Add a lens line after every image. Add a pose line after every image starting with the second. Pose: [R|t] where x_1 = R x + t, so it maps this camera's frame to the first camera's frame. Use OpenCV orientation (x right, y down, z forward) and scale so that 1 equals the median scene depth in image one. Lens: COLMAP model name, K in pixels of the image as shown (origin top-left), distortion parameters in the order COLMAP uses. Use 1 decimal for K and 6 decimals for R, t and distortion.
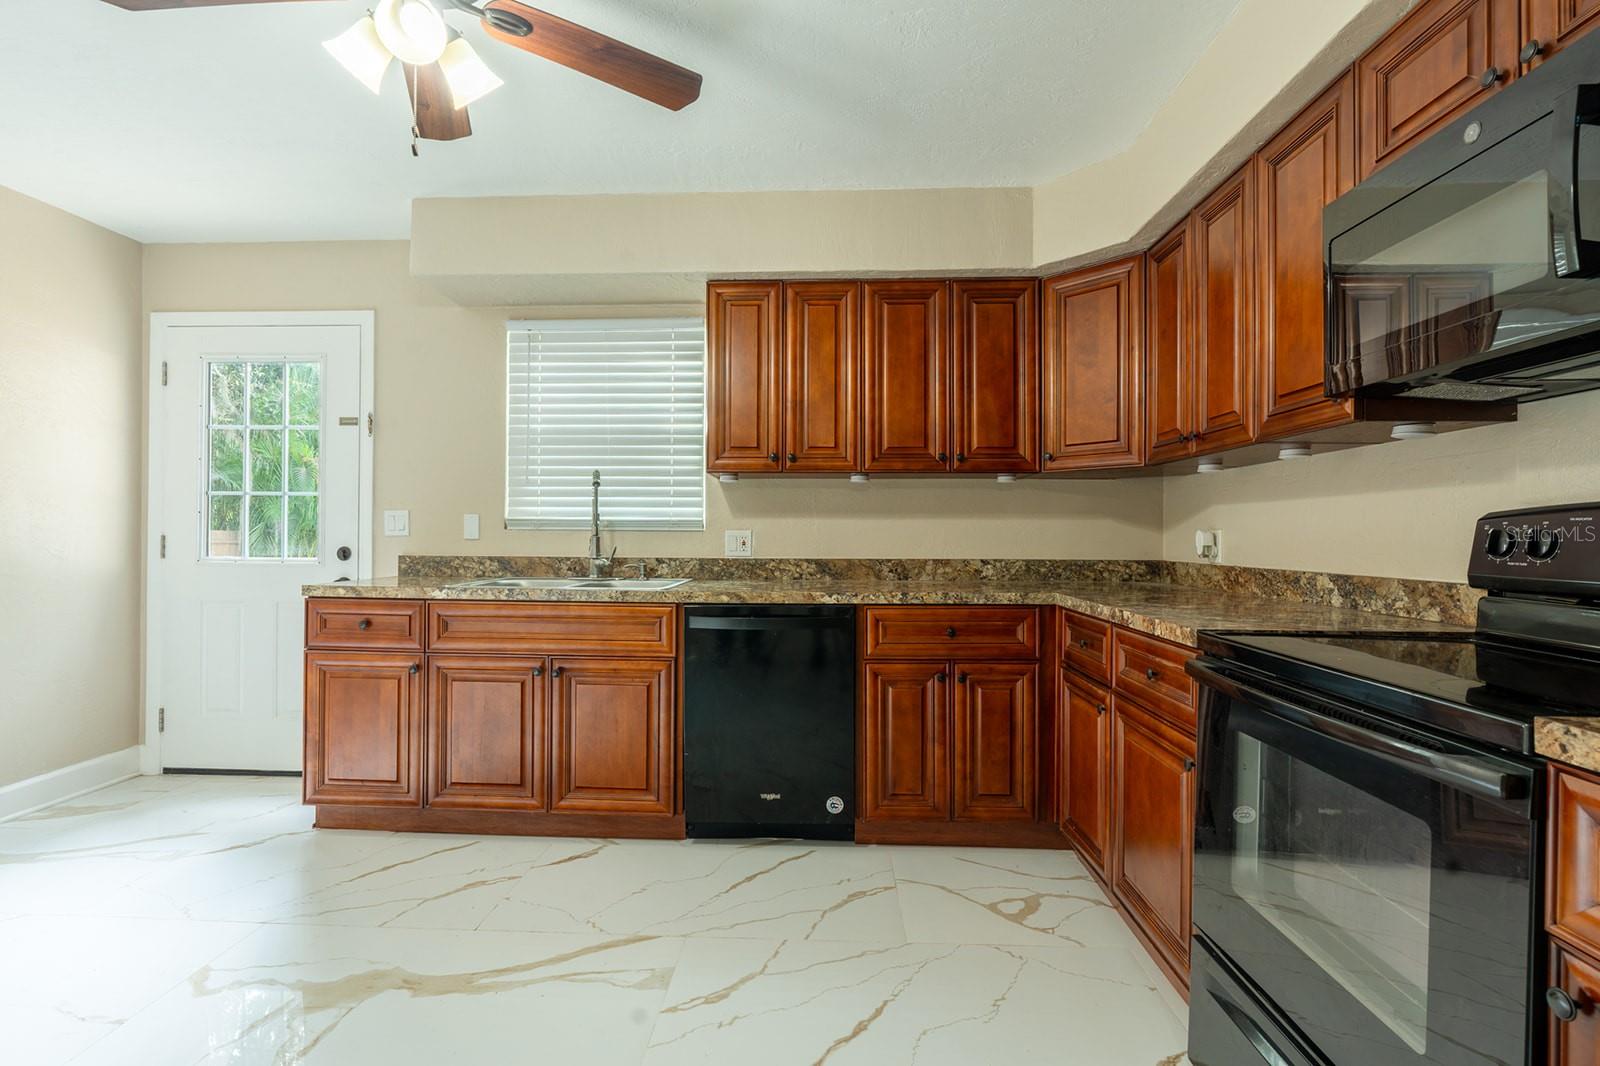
lens RADIAL K [[757.9, 0, 792.8], [0, 757.9, 530.8], [0, 0, 1]] dist [-0.005621, 0.000814]
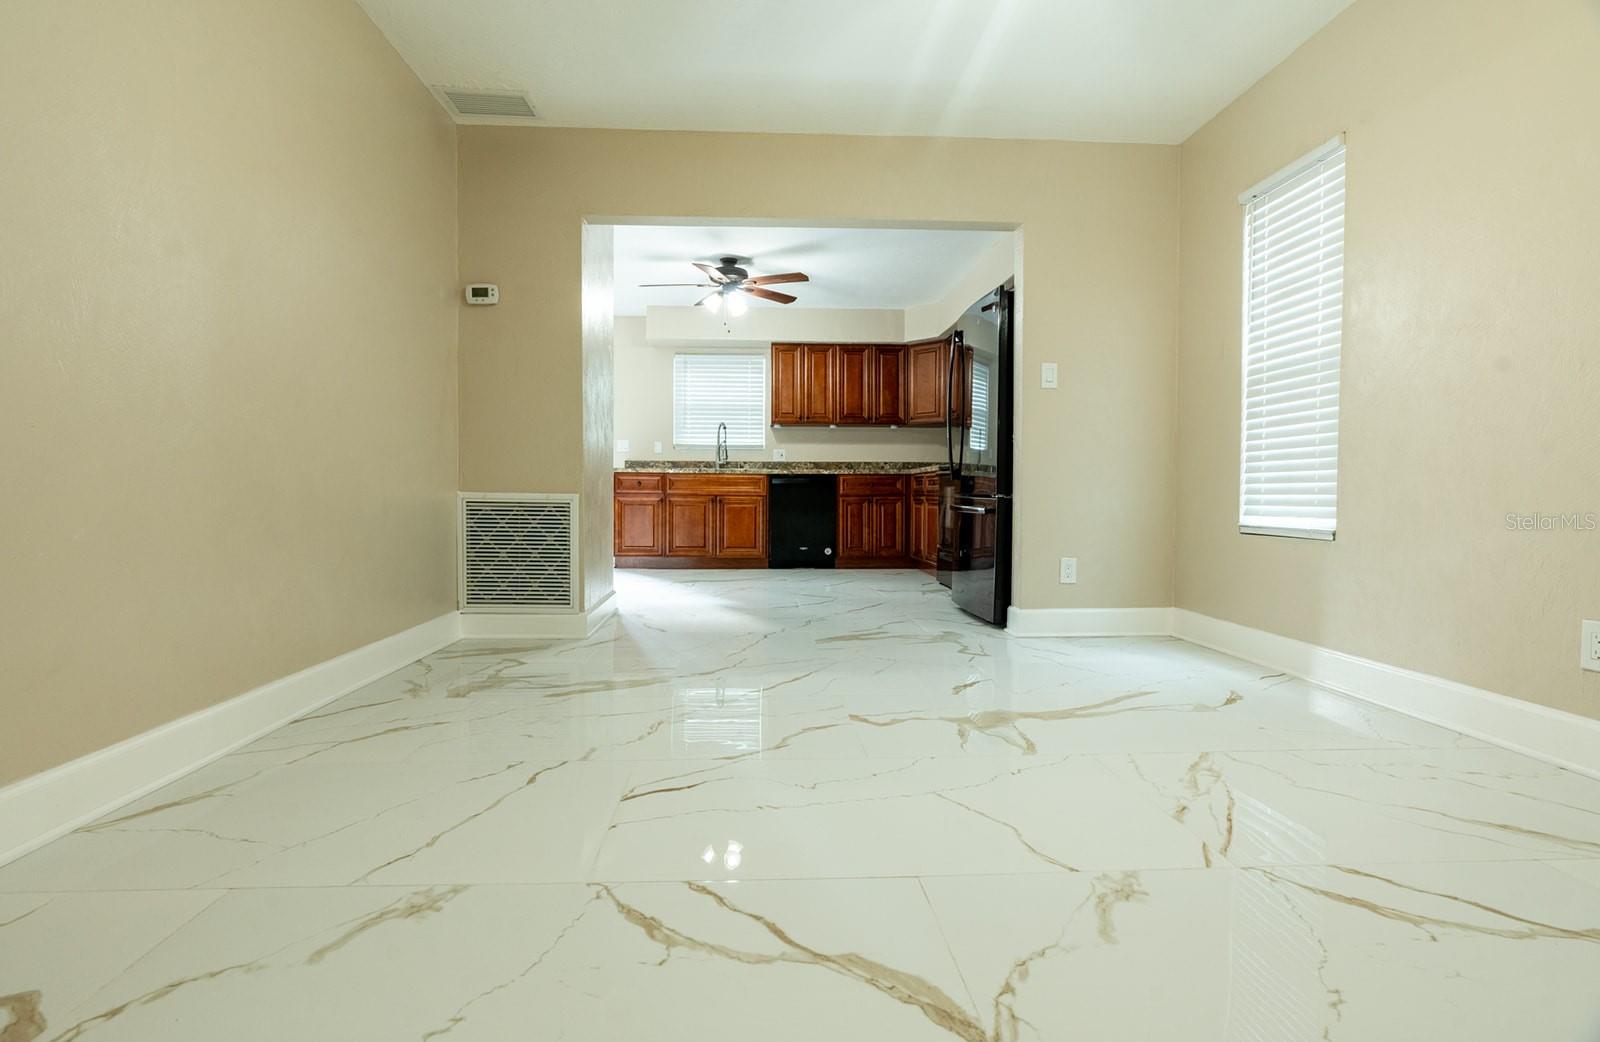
lens RADIAL K [[711.6, 0, 789.9], [0, 711.6, 514.9], [0, 0, 1]] dist [-0.011412, 0.001067]
pose [[0.995057, -0.004993, 0.099176, -0.298115], [0.001372, 0.999331, 0.036546, 0.138174], [-0.099292, -0.036230, 0.994399, -1.332989]]
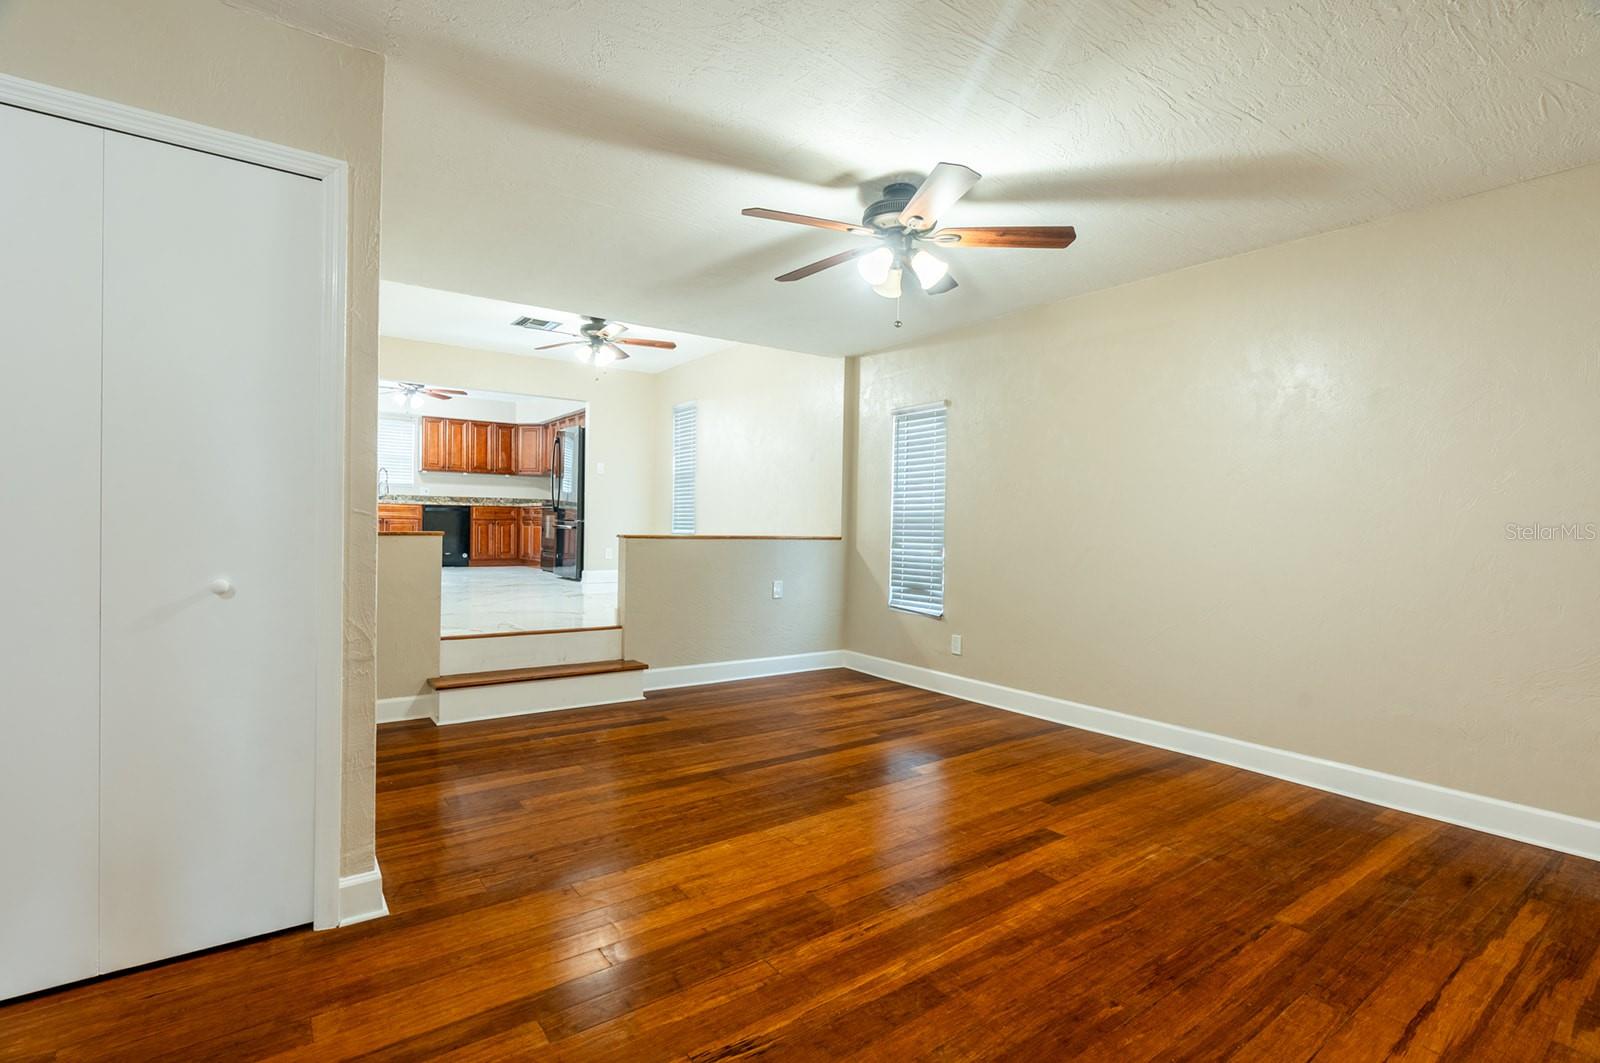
lens RADIAL K [[714.0, 0, 760.0], [0, 714.0, 522.6], [0, 0, 1]] dist [0.013158, 0.000870]
pose [[0.796261, 0.007831, 0.604902, -0.932536], [-0.013869, 0.999890, 0.005312, 0.136428], [-0.604794, -0.012619, 0.796282, -2.777666]]
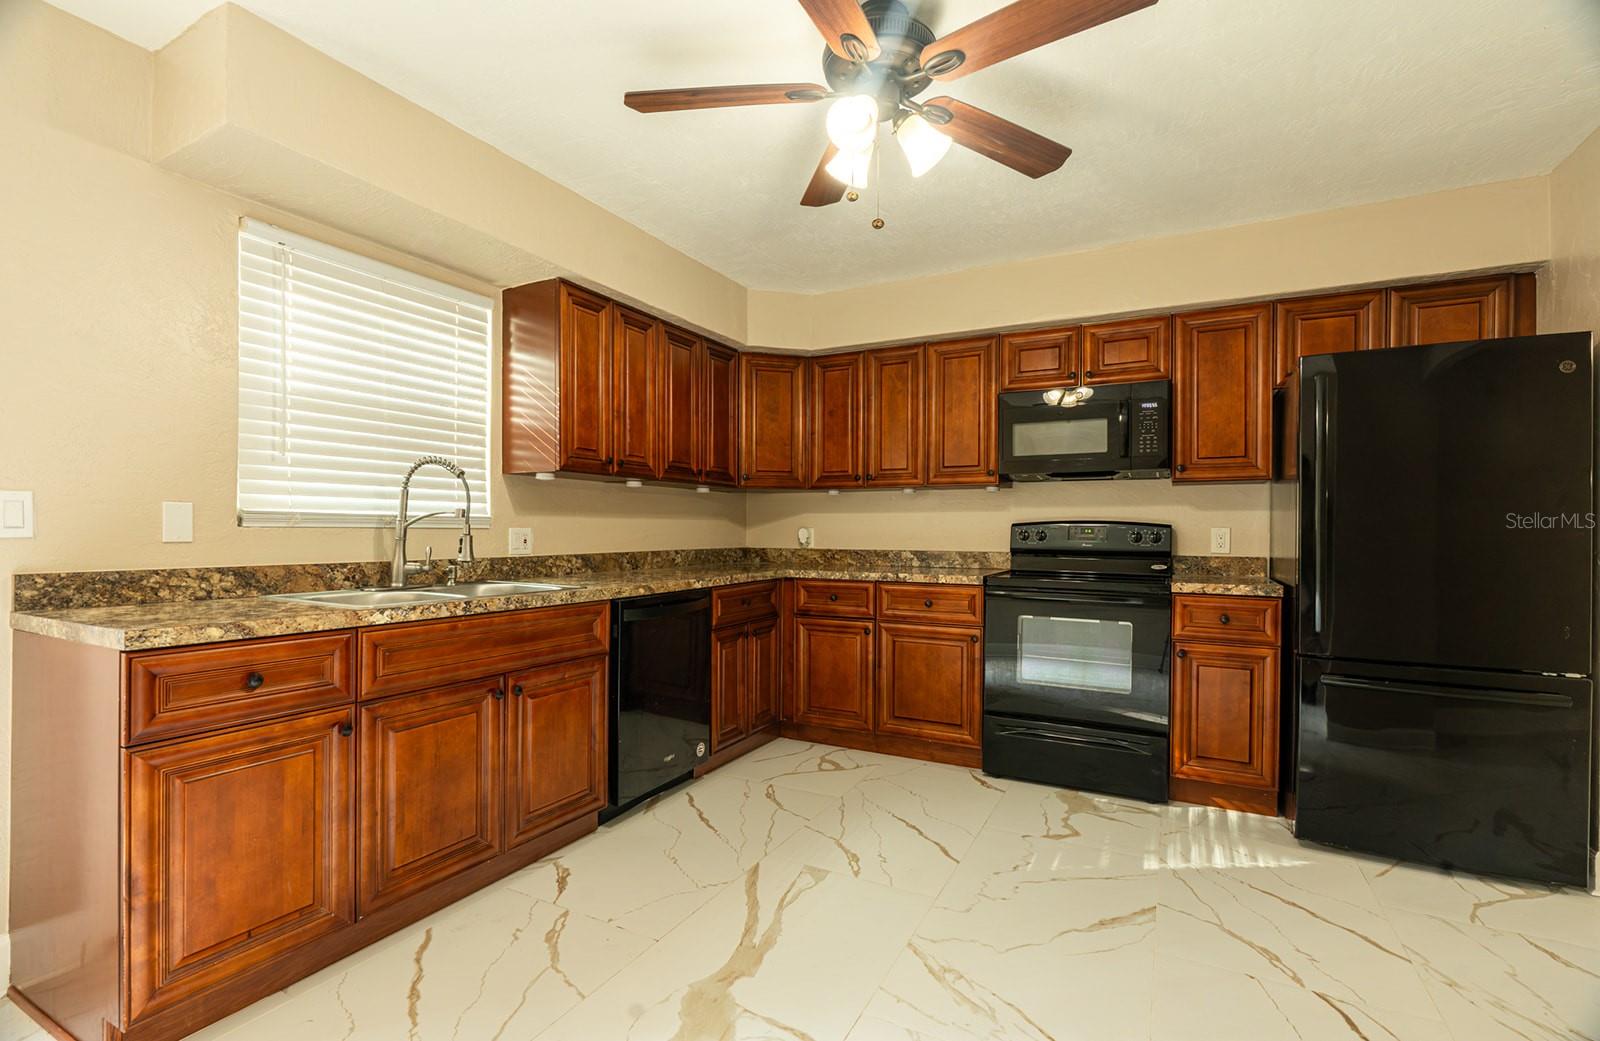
lens RADIAL K [[711.6, 0, 789.2], [0, 711.6, 532.2], [0, 0, 1]] dist [-0.011412, 0.001067]
pose [[0.441229, -0.006111, 0.897374, -0.871256], [-0.006236, 0.999932, 0.009875, -0.007480], [-0.897373, -0.009953, 0.441161, 0.335871]]
